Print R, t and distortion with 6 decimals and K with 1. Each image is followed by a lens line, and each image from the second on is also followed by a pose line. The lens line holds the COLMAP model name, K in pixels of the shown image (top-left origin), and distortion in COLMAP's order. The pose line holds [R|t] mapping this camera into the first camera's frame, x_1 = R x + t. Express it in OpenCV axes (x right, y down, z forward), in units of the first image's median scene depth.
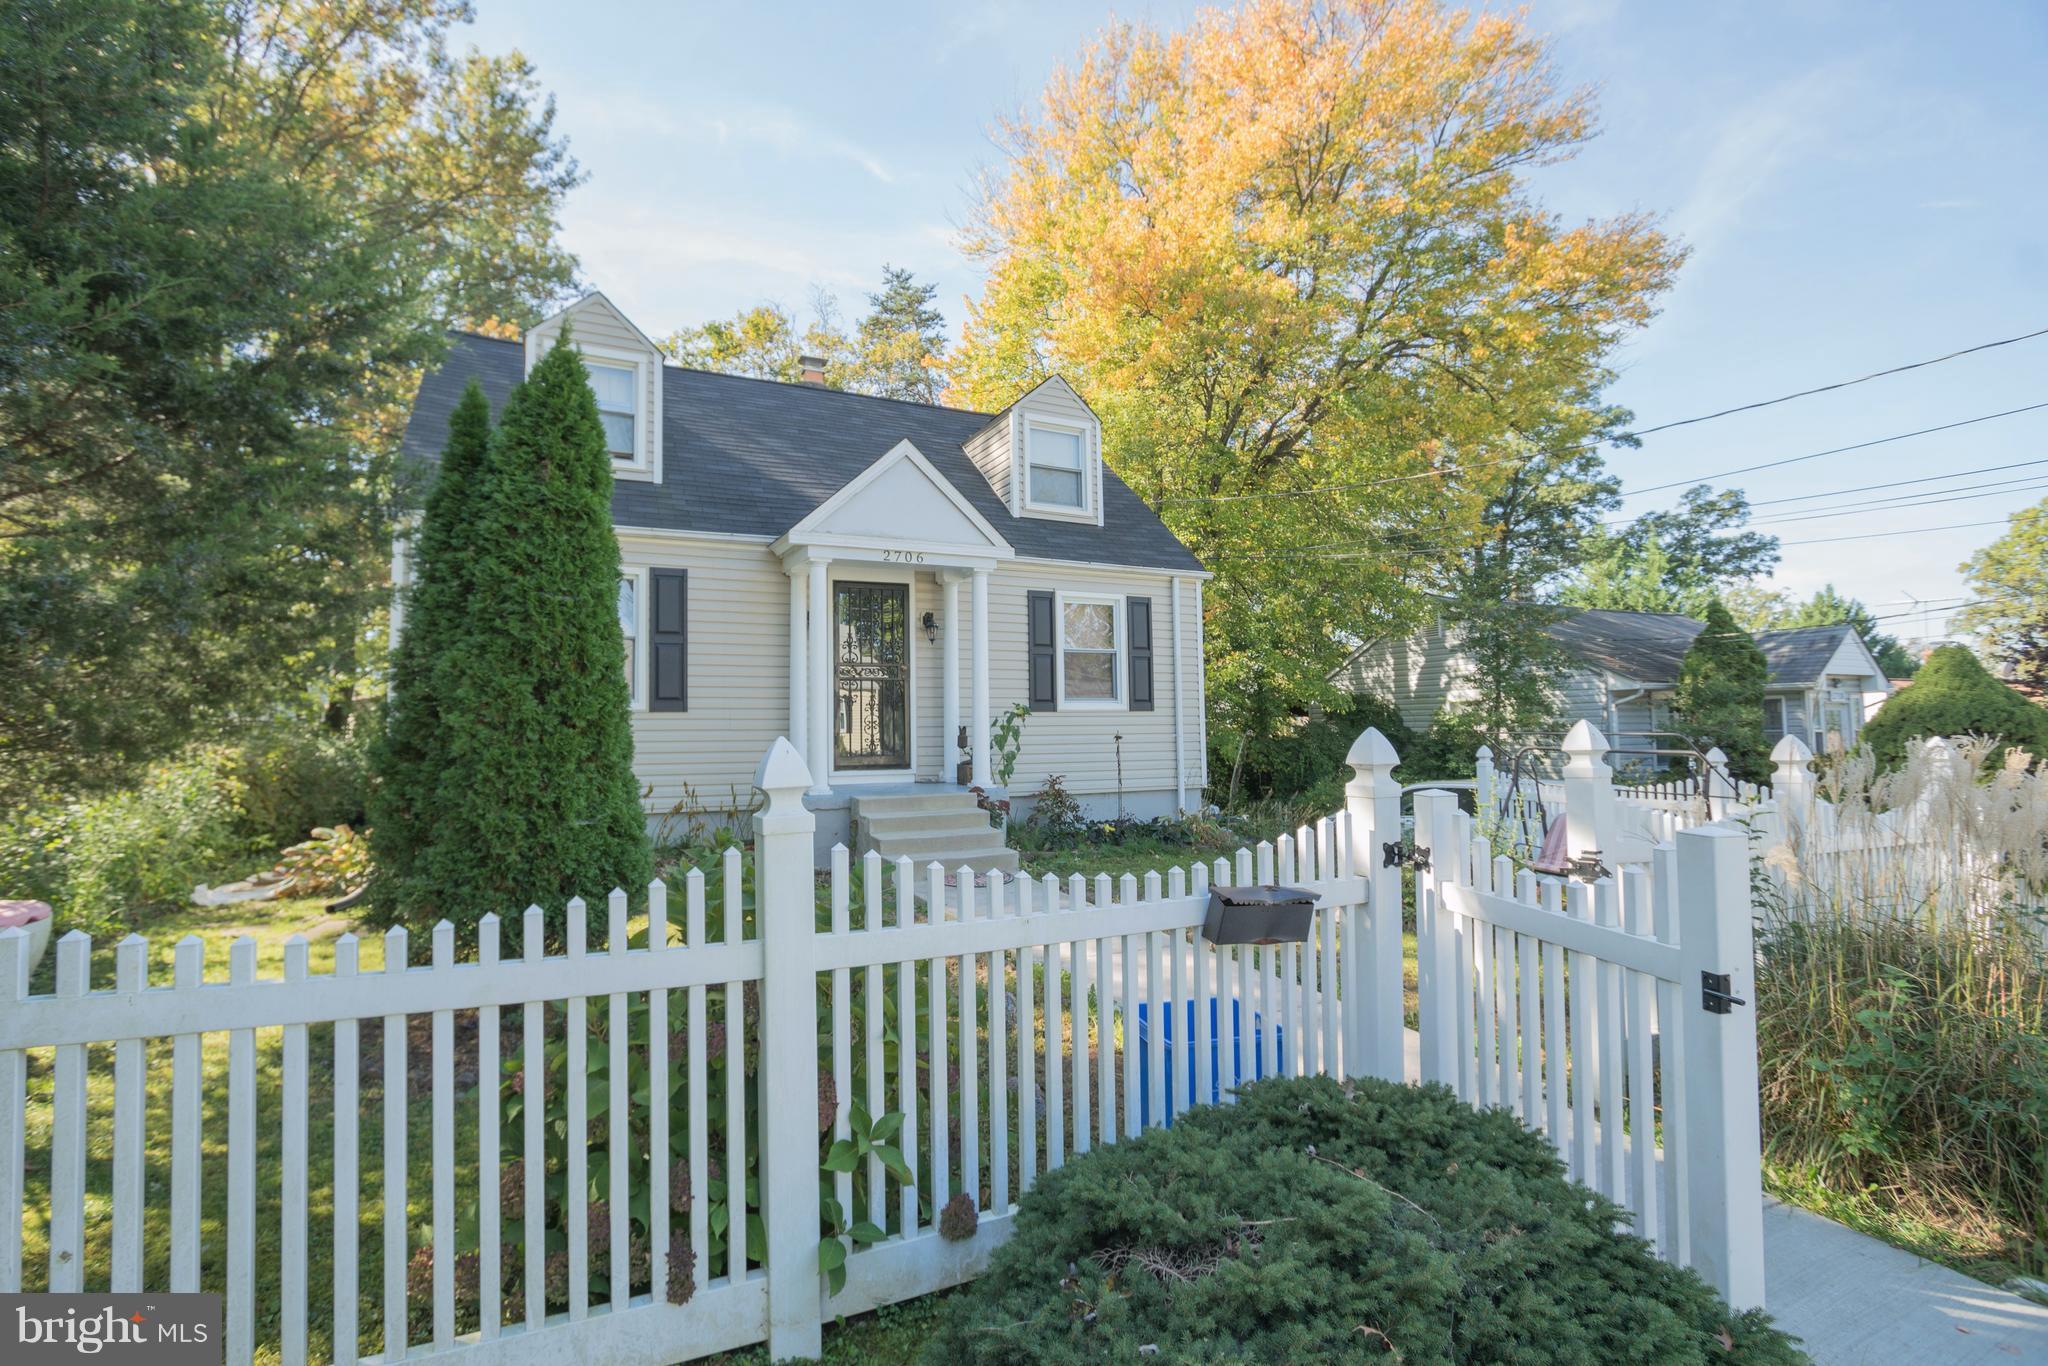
lens RADIAL K [[921.9, 0, 1011.0], [0, 921.9, 680.9], [0, 0, 1]] dist [-0.026890, 0.007762]
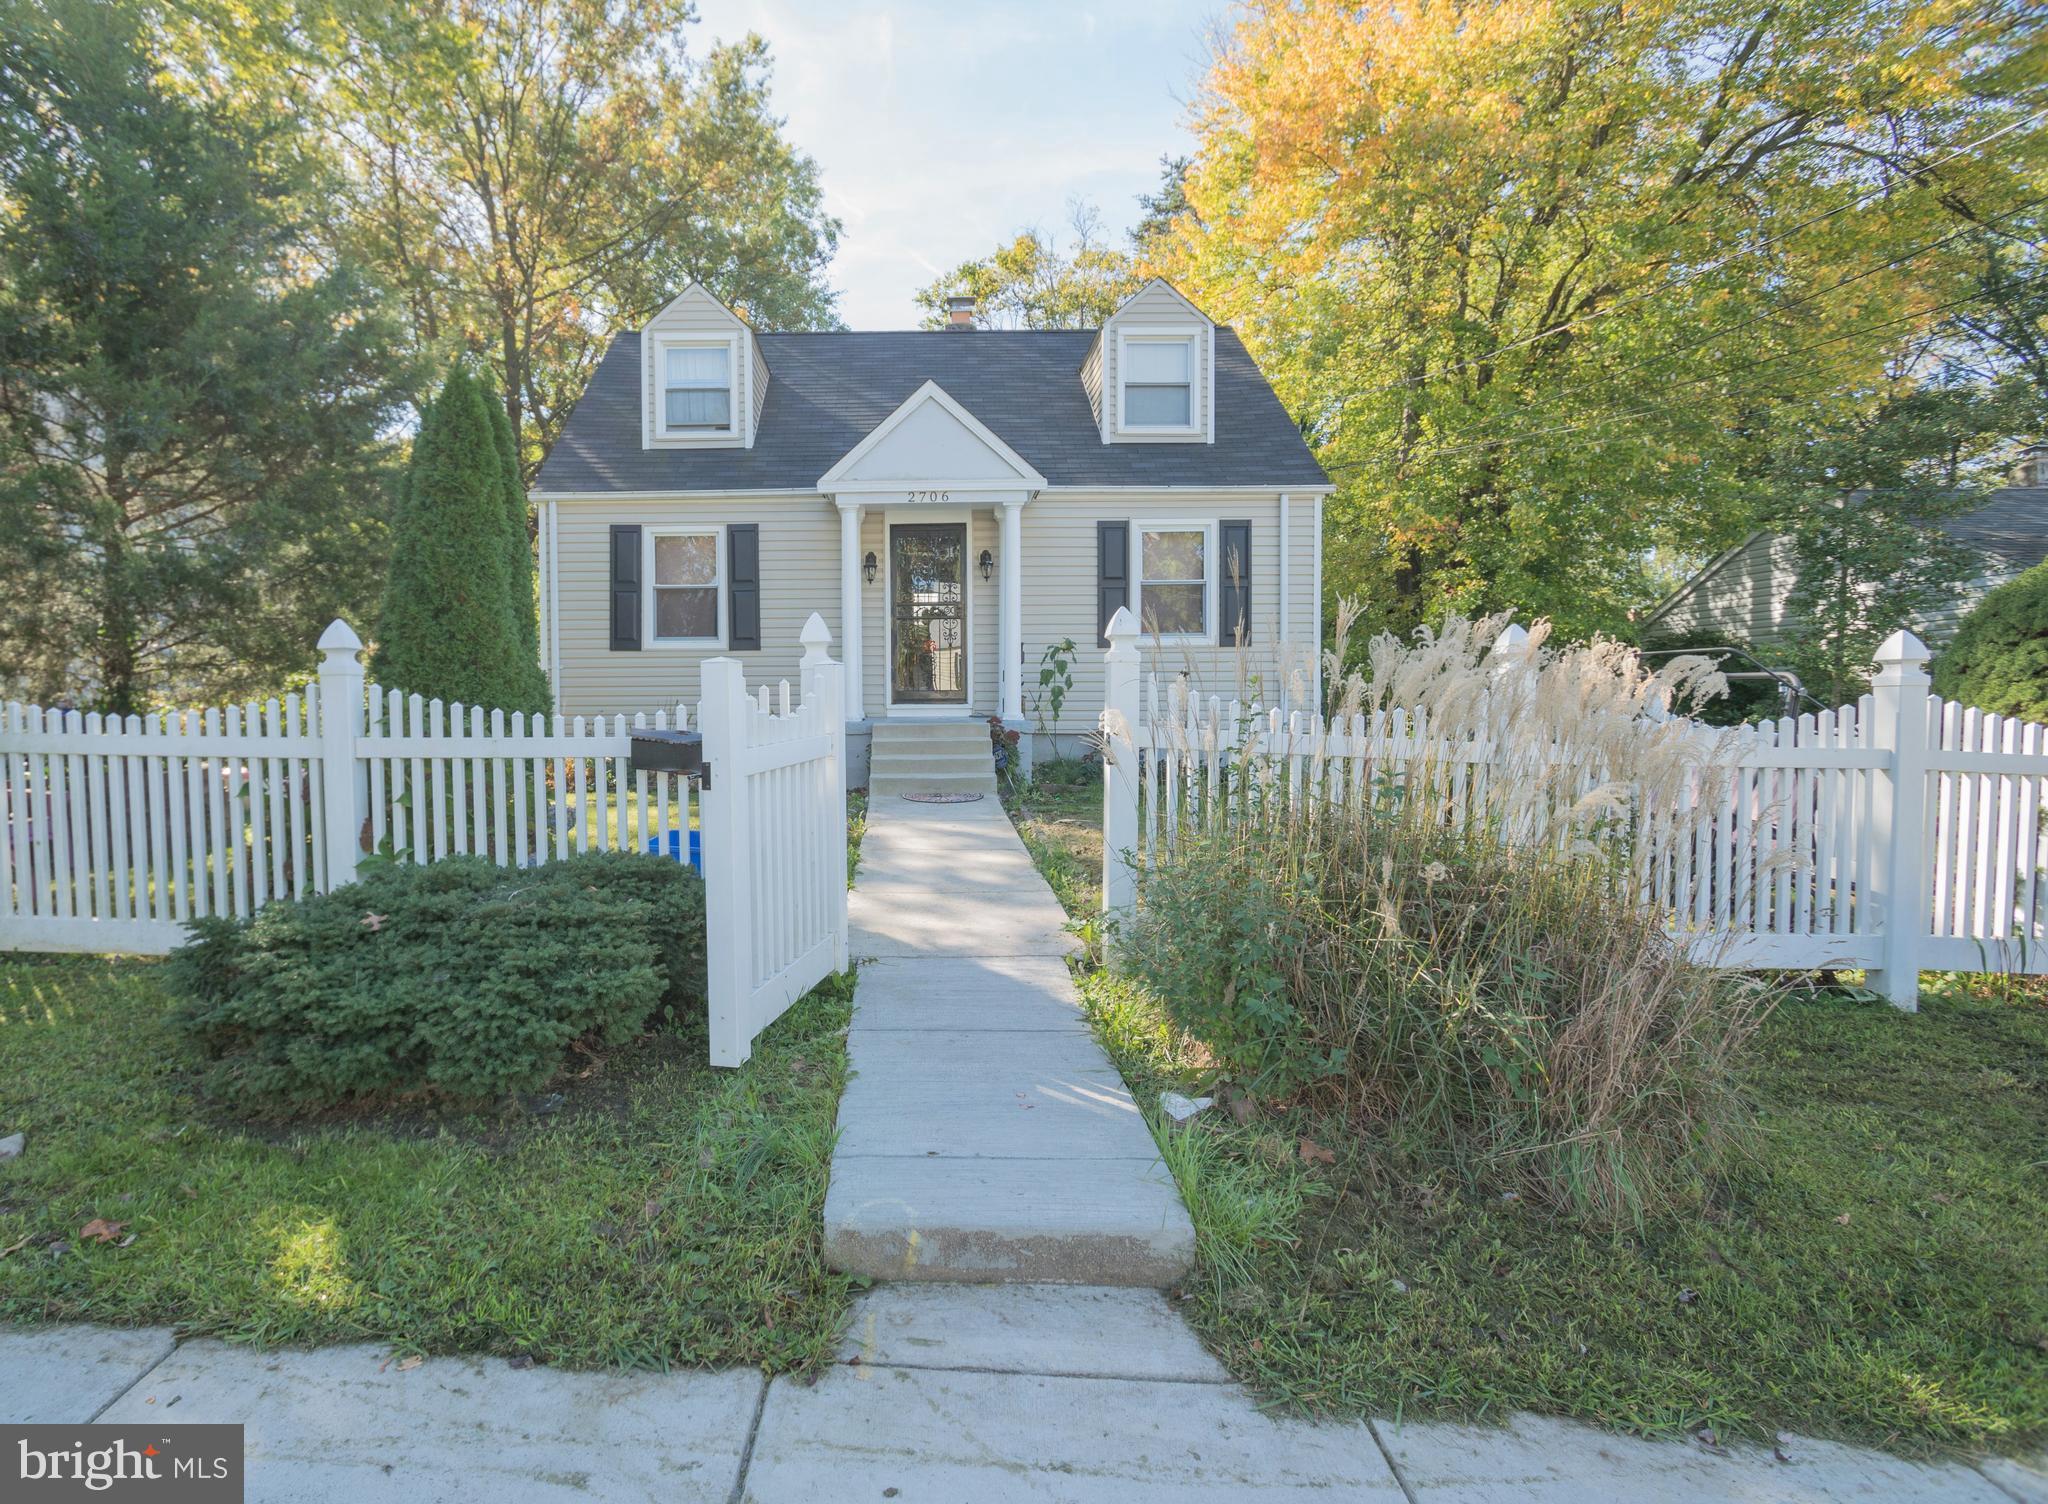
lens RADIAL K [[1082.6, 0, 1024.0], [0, 1082.6, 752.0], [0, 0, 1]] dist [-0.012545, -0.000352]
pose [[0.896841, 0.021523, -0.441829, 0.426373], [0.019866, 0.995848, 0.088836, 0.037152], [0.441907, -0.088449, 0.892690, -0.056197]]
